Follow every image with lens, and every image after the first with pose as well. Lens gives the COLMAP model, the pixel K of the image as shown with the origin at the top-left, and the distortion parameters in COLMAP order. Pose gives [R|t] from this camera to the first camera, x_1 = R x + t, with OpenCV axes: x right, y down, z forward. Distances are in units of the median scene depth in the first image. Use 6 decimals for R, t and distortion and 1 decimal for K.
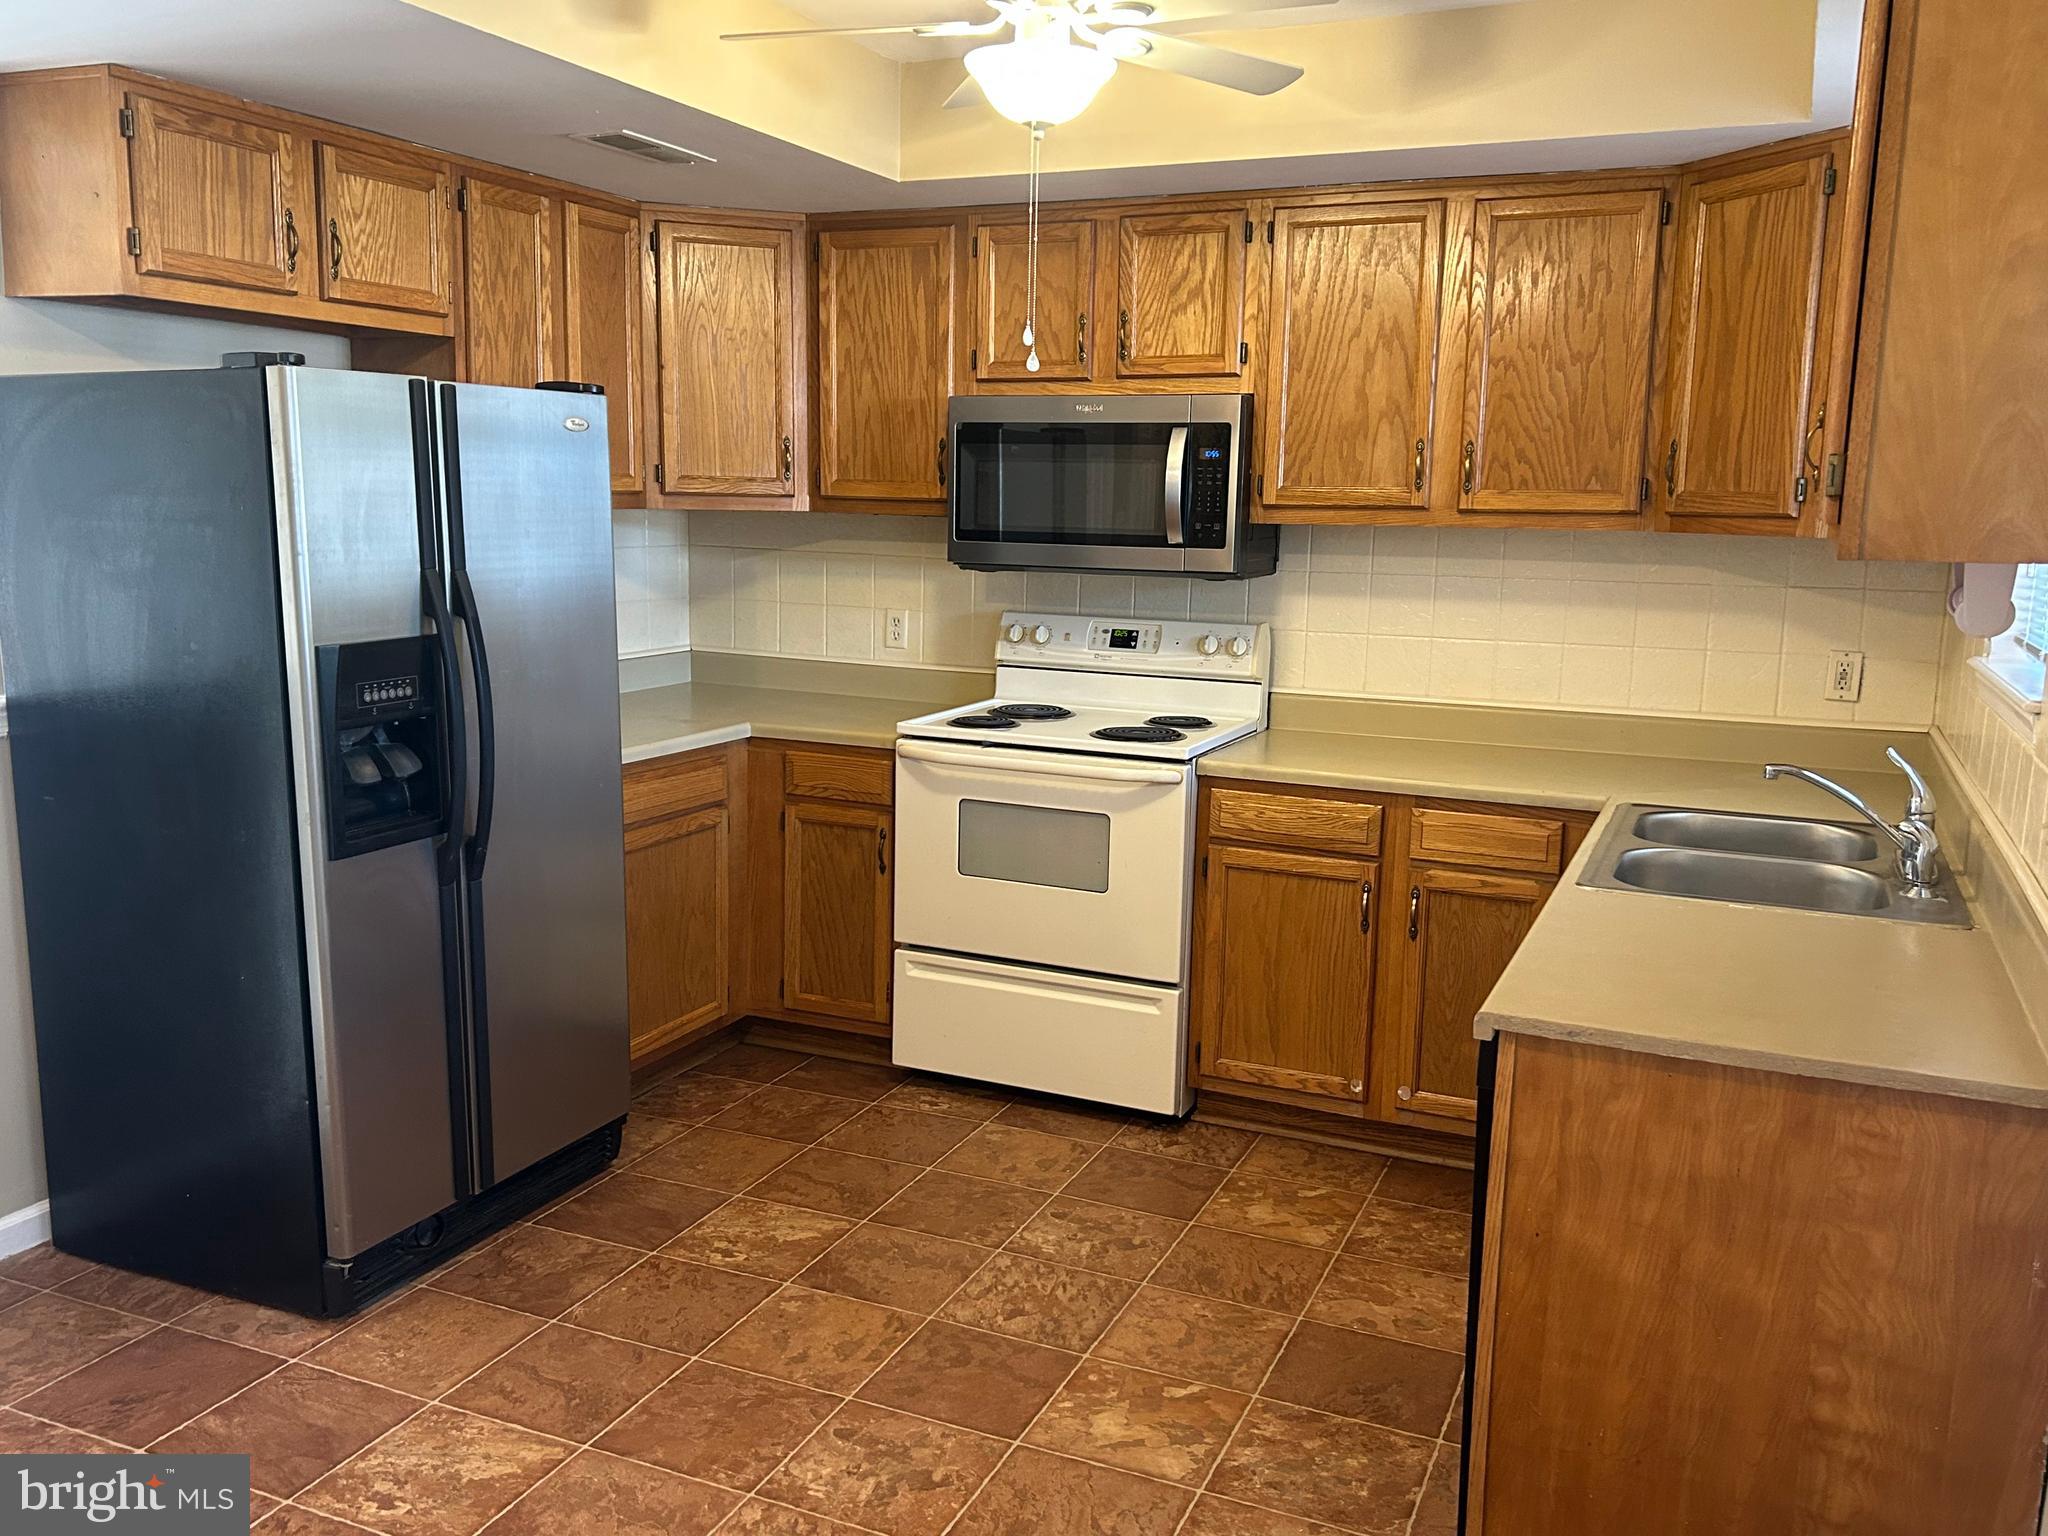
lens RADIAL K [[1710.0, 0, 1005.0], [0, 1710.0, 775.4], [0, 0, 1]] dist [0.049960, -0.049556]
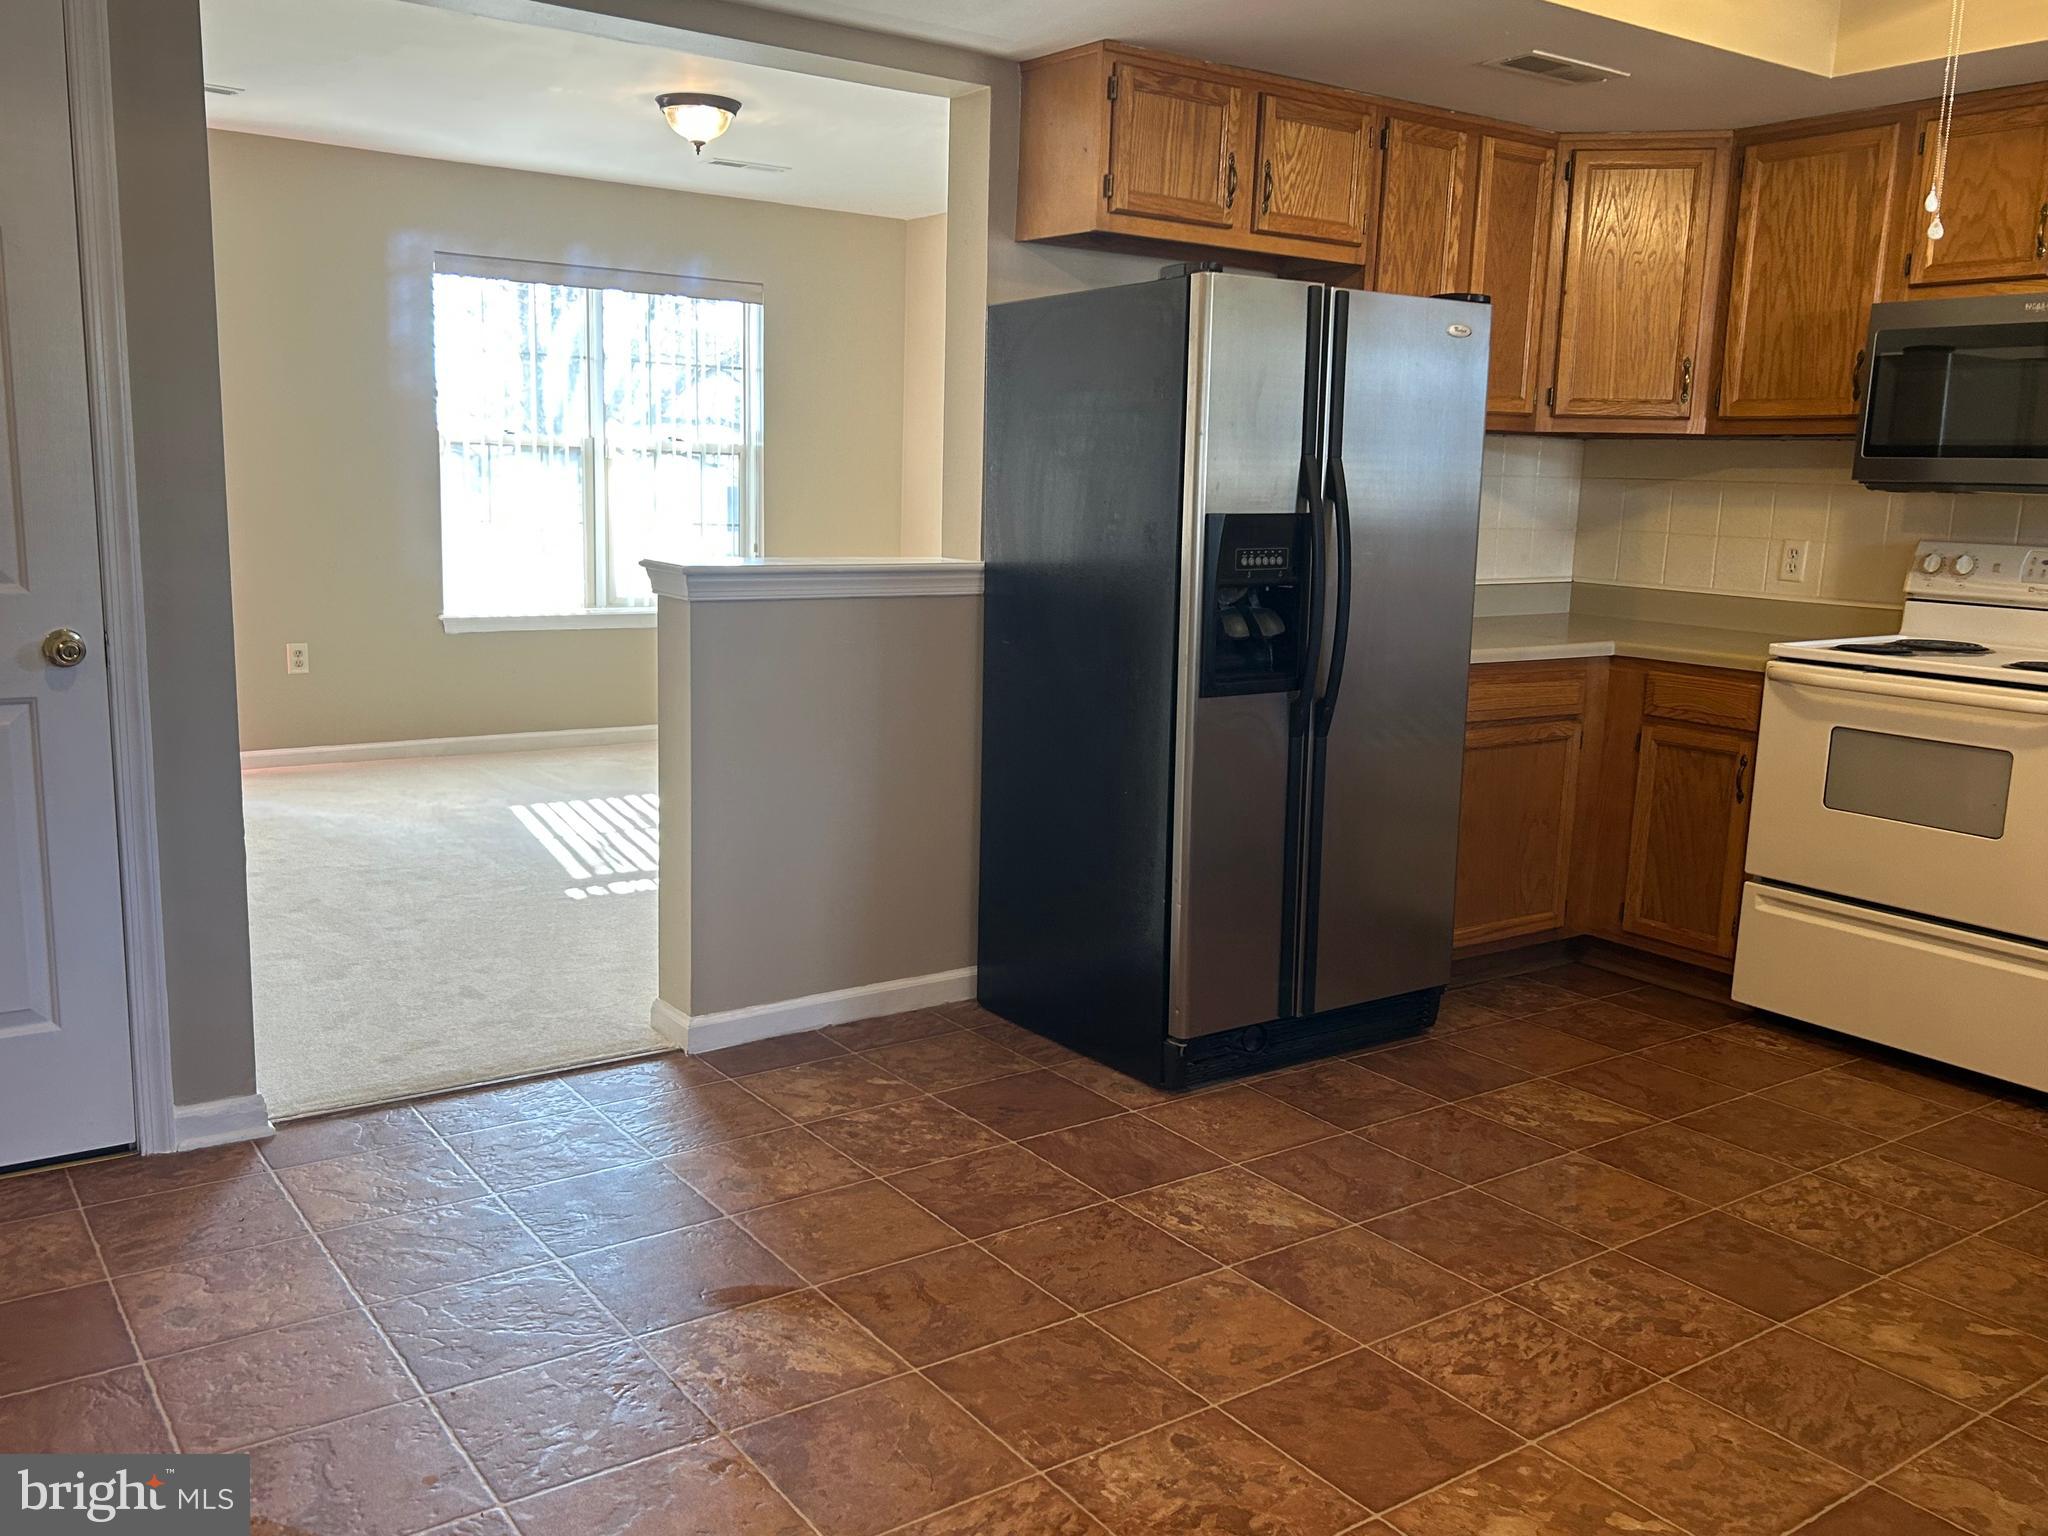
lens RADIAL K [[1710.0, 0, 1005.0], [0, 1710.0, 775.4], [0, 0, 1]] dist [0.049960, -0.049556]
pose [[0.860134, 0.093168, -0.501486, 0.065788], [-0.095955, 0.995178, 0.020309, 0.071220], [0.500961, 0.030652, 0.864927, -0.060333]]
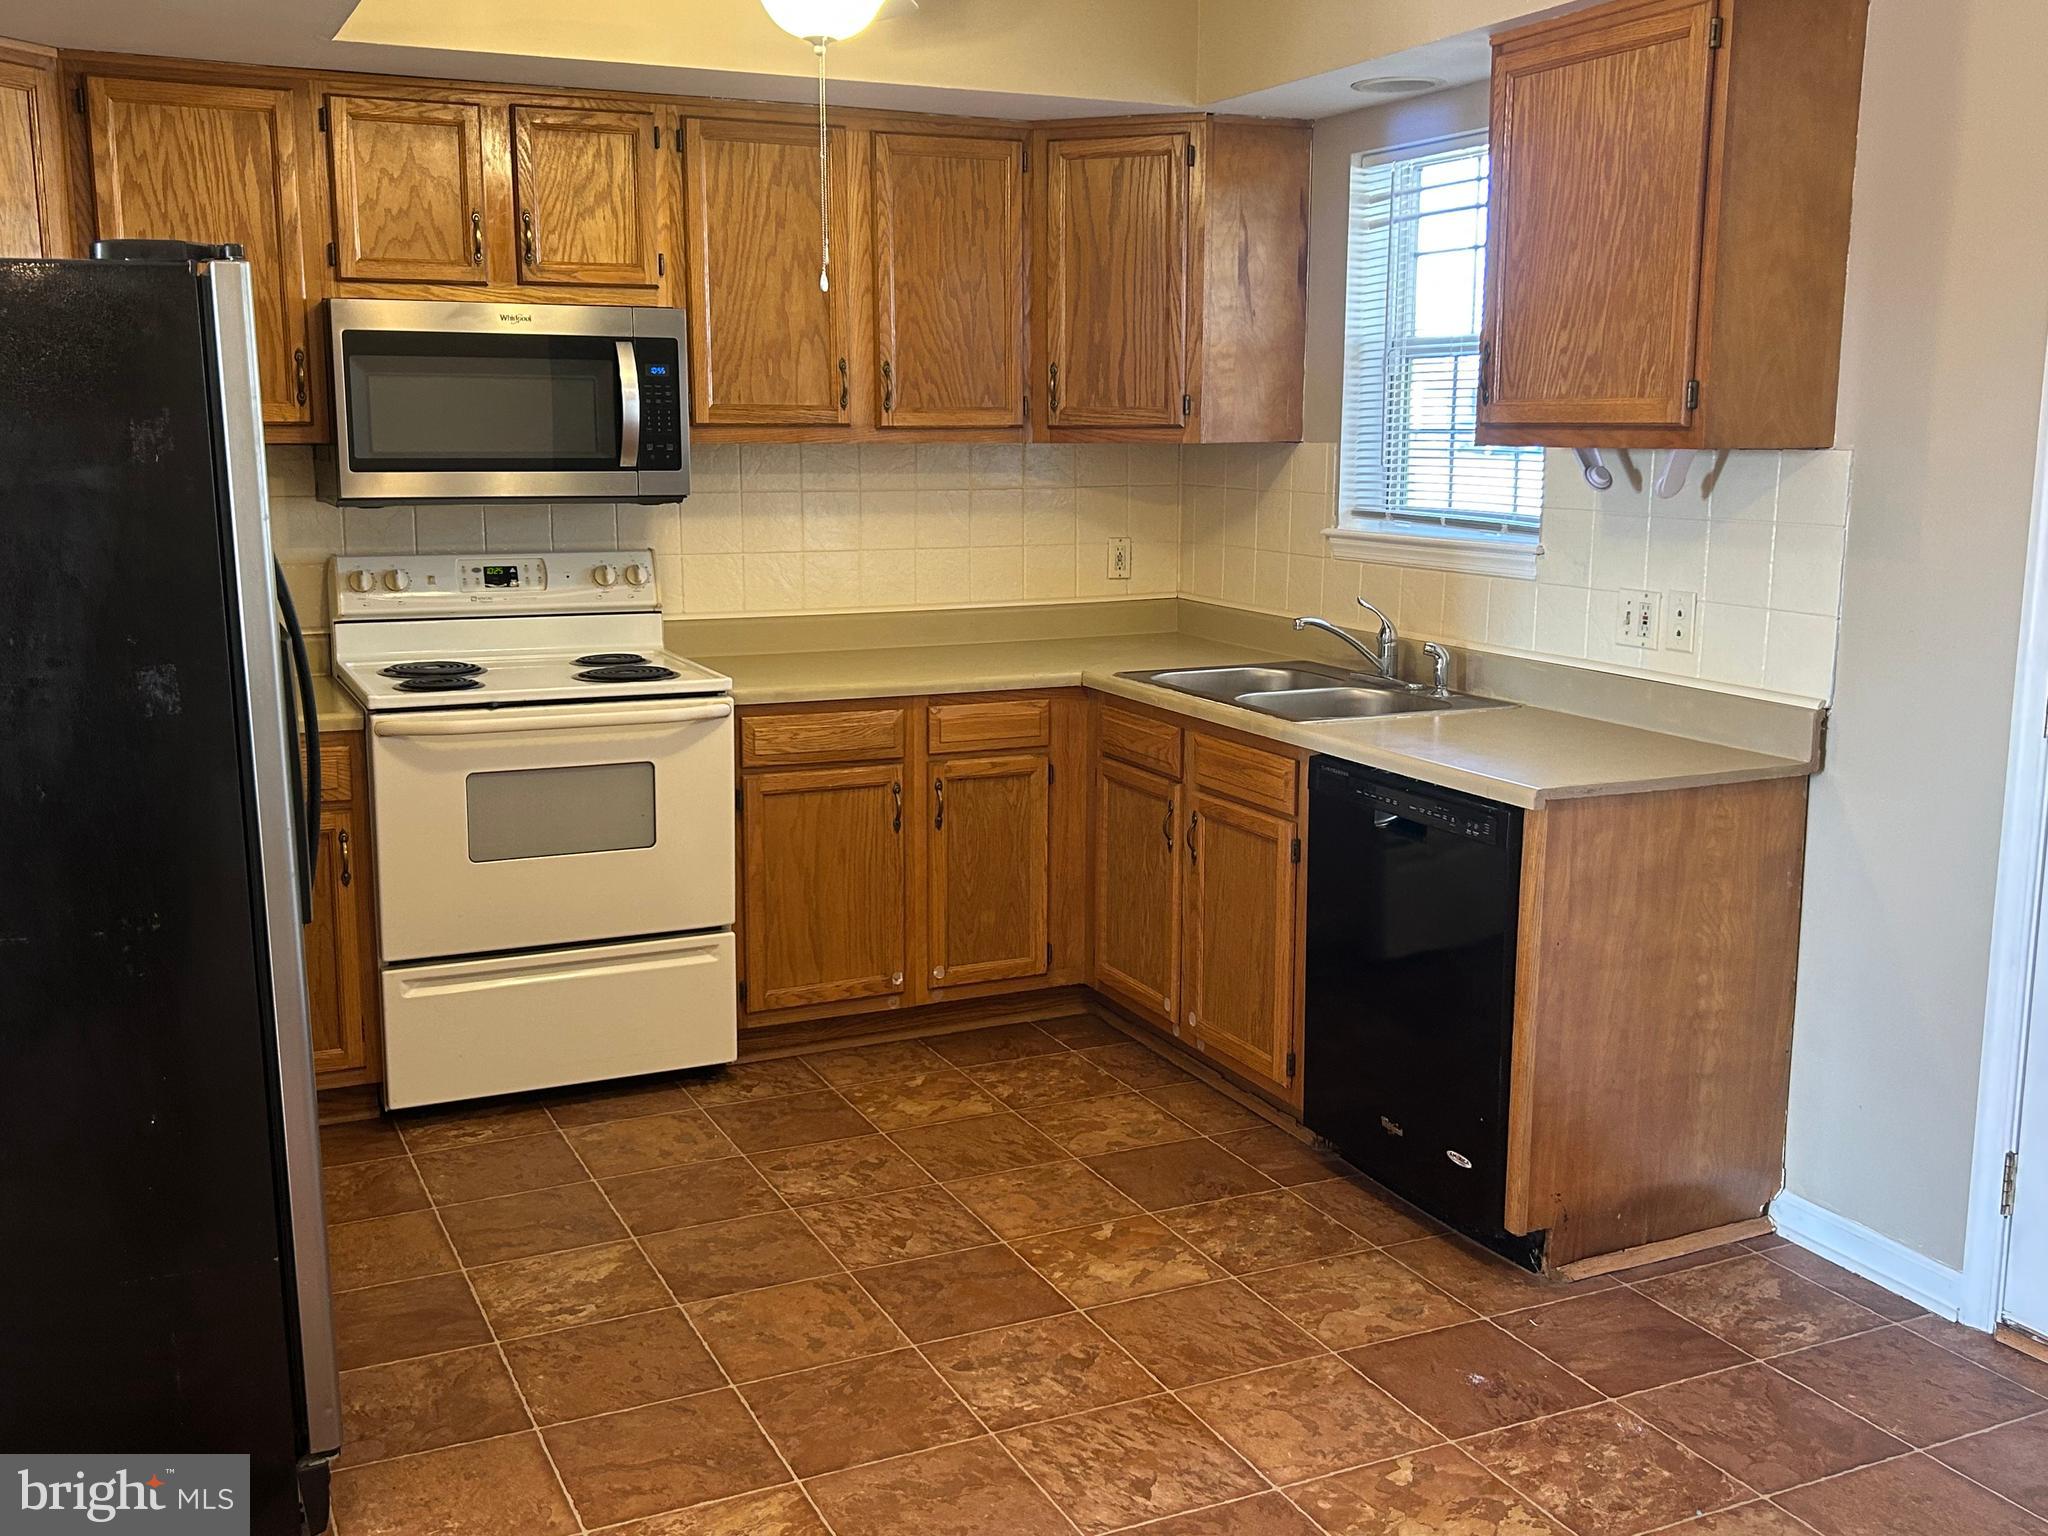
lens RADIAL K [[1959.0, 0, 1024.0], [0, 1959.0, 768.0], [0, 0, 1]] dist [0.119223, -0.255081]
pose [[0.646860, -0.152431, 0.747219, -0.635581], [0.135631, 0.987195, 0.083970, -0.037466], [-0.750450, 0.047029, 0.659251, 0.147177]]
